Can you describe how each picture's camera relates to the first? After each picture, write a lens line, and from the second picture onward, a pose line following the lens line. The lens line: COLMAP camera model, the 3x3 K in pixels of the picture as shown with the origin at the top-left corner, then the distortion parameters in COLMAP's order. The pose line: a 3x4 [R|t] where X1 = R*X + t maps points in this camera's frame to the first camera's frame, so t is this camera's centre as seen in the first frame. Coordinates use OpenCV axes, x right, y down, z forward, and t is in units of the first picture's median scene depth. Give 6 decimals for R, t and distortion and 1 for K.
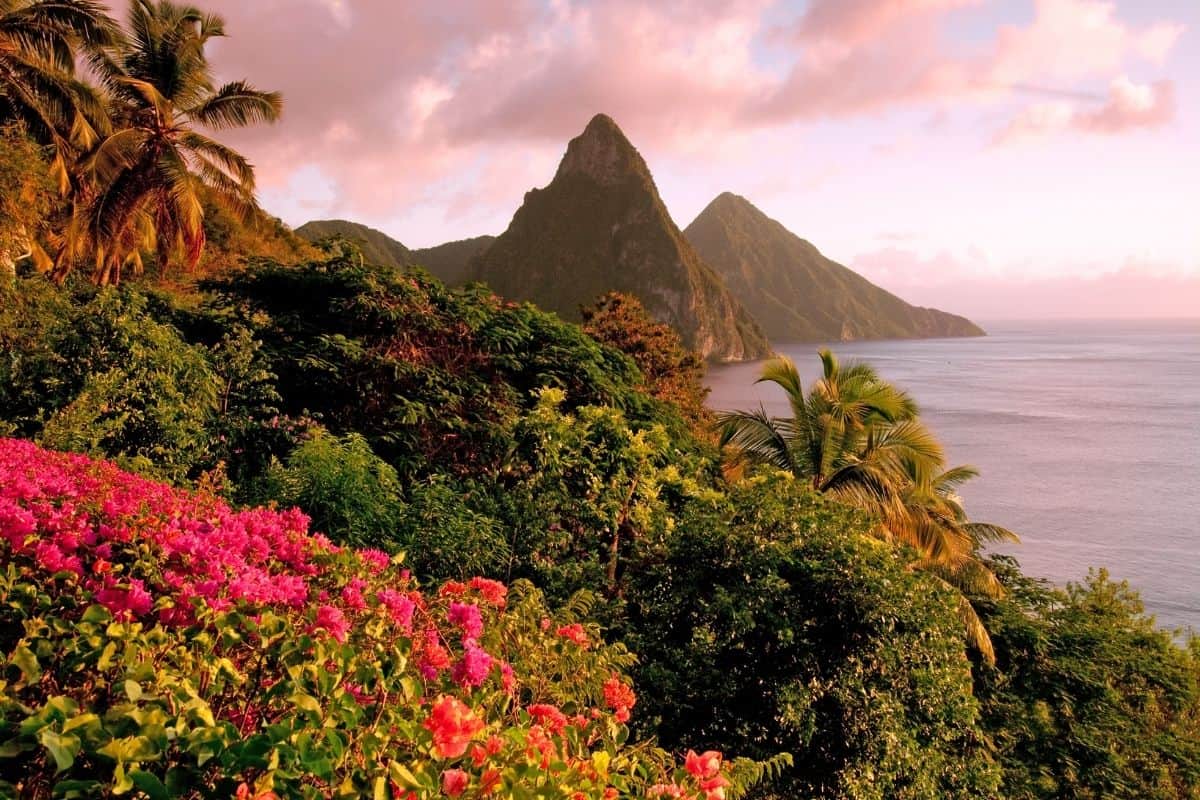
lens RADIAL K [[927.3, 0, 600.0], [0, 927.3, 400.0], [0, 0, 1]] dist [0.005477, 0.001606]
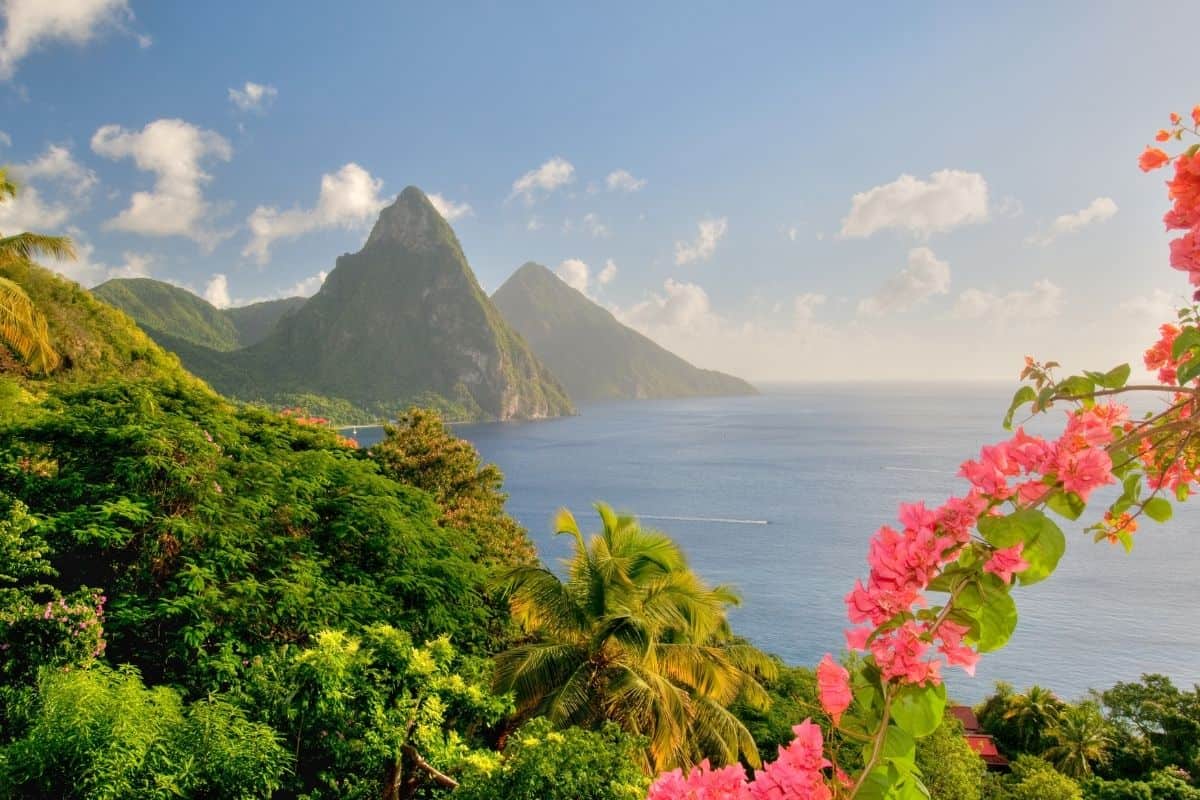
lens RADIAL K [[876.1, 0, 600.0], [0, 876.1, 400.0], [0, 0, 1]] dist [-0.034396, 0.001417]
pose [[0.977406, 0.000746, 0.211368, 0.017036], [0.012645, 0.997997, -0.061992, -0.106876], [-0.210991, 0.063264, 0.975439, -0.006981]]
